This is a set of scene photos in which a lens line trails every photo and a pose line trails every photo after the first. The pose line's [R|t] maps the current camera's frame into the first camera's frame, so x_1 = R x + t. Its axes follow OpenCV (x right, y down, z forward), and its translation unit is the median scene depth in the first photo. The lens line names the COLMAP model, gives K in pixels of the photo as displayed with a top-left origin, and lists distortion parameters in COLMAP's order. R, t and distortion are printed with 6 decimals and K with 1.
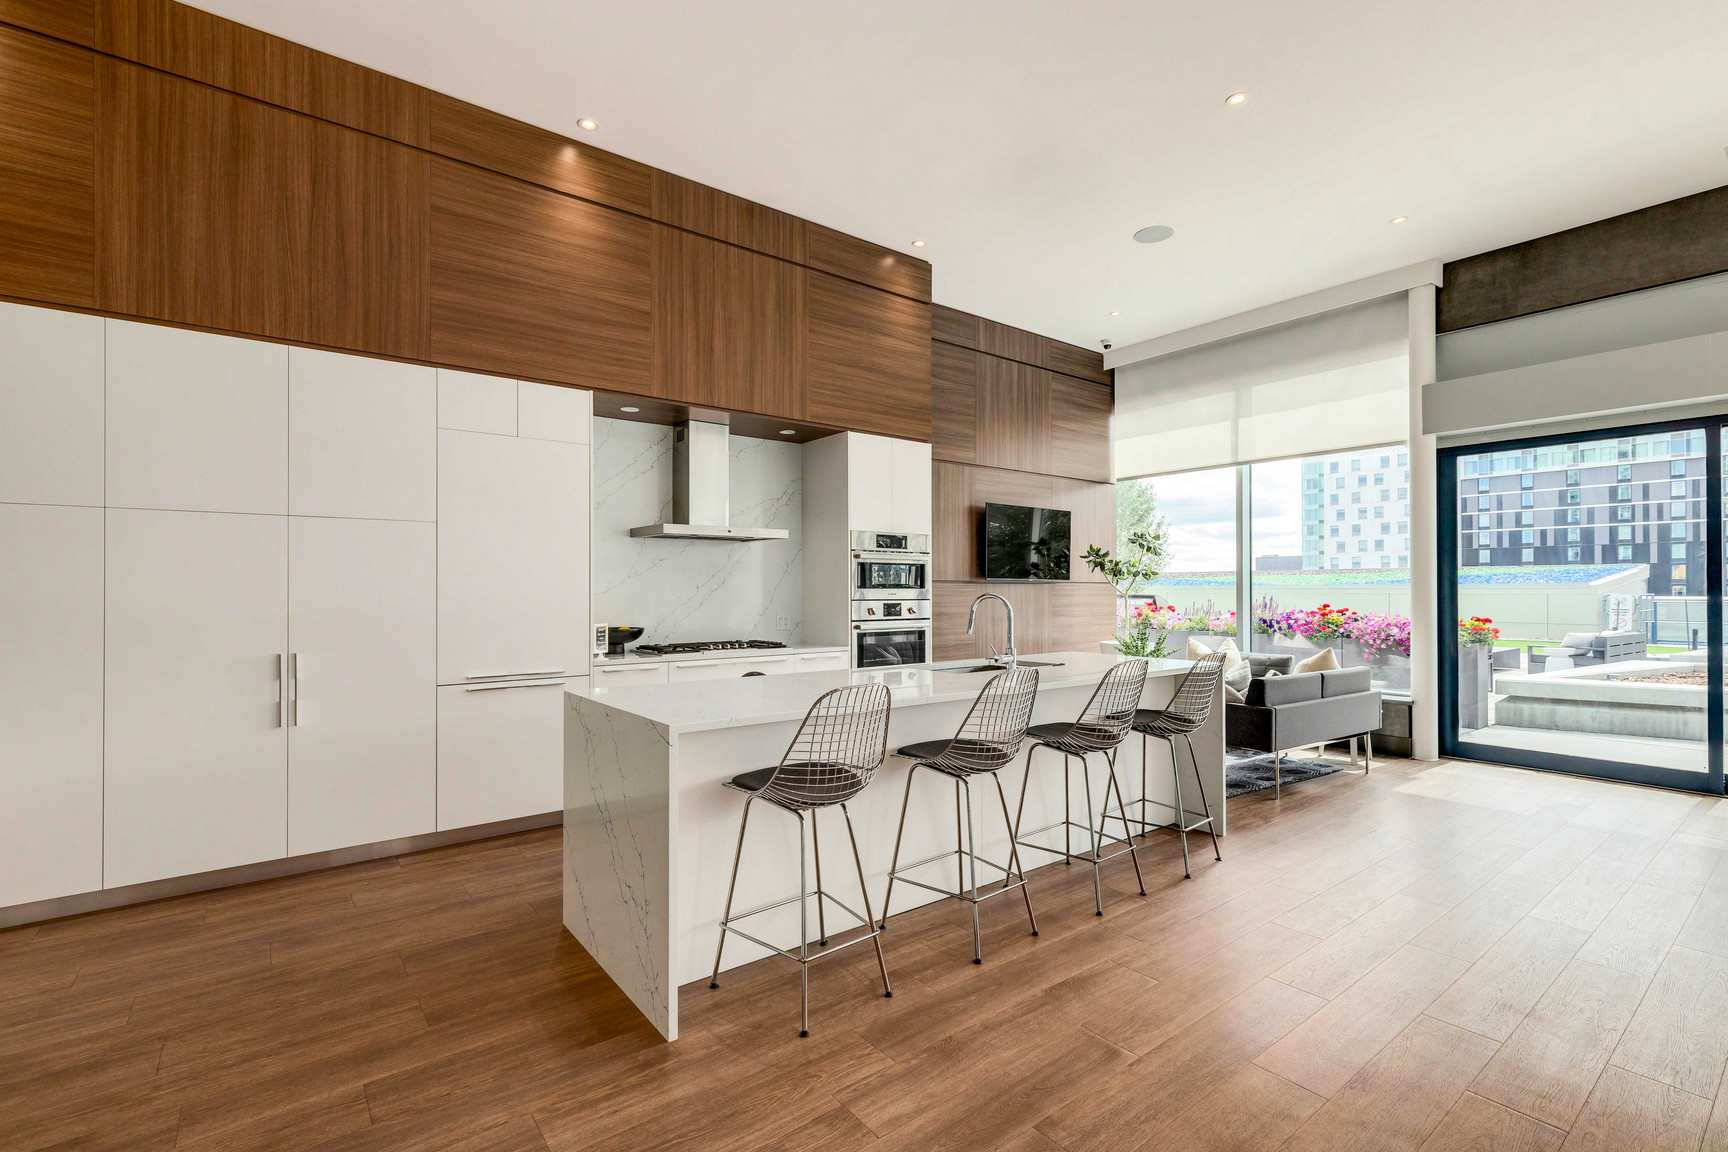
lens RADIAL K [[778.8, 0, 864.0], [0, 778.8, 576.0], [0, 0, 1]] dist [0.009571, -0.000992]
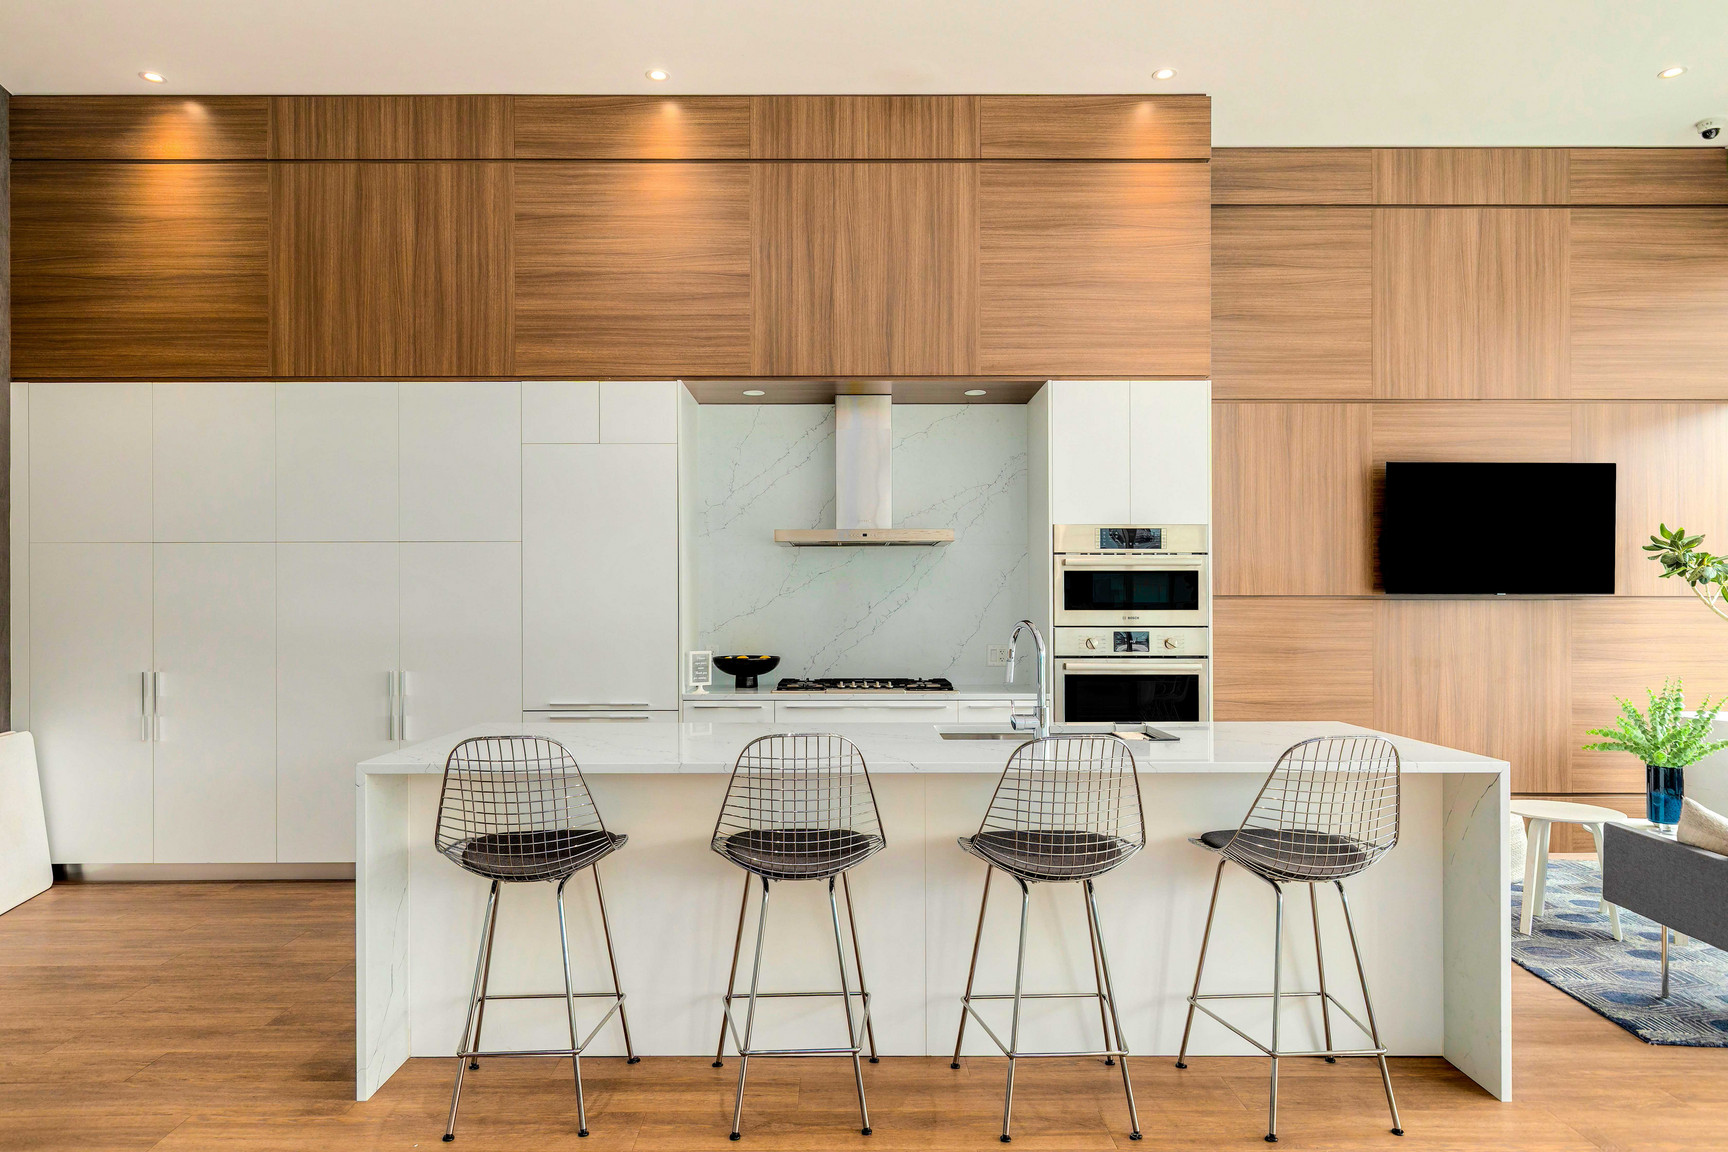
lens RADIAL K [[1069.4, 0, 864.2], [0, 1069.4, 591.7], [0, 0, 1]] dist [0.006763, -0.000221]
pose [[0.792343, -0.007266, -0.610033, 0.493342], [0.010959, 0.999937, 0.002324, -0.004321], [0.609978, -0.008527, 0.792372, 0.173683]]
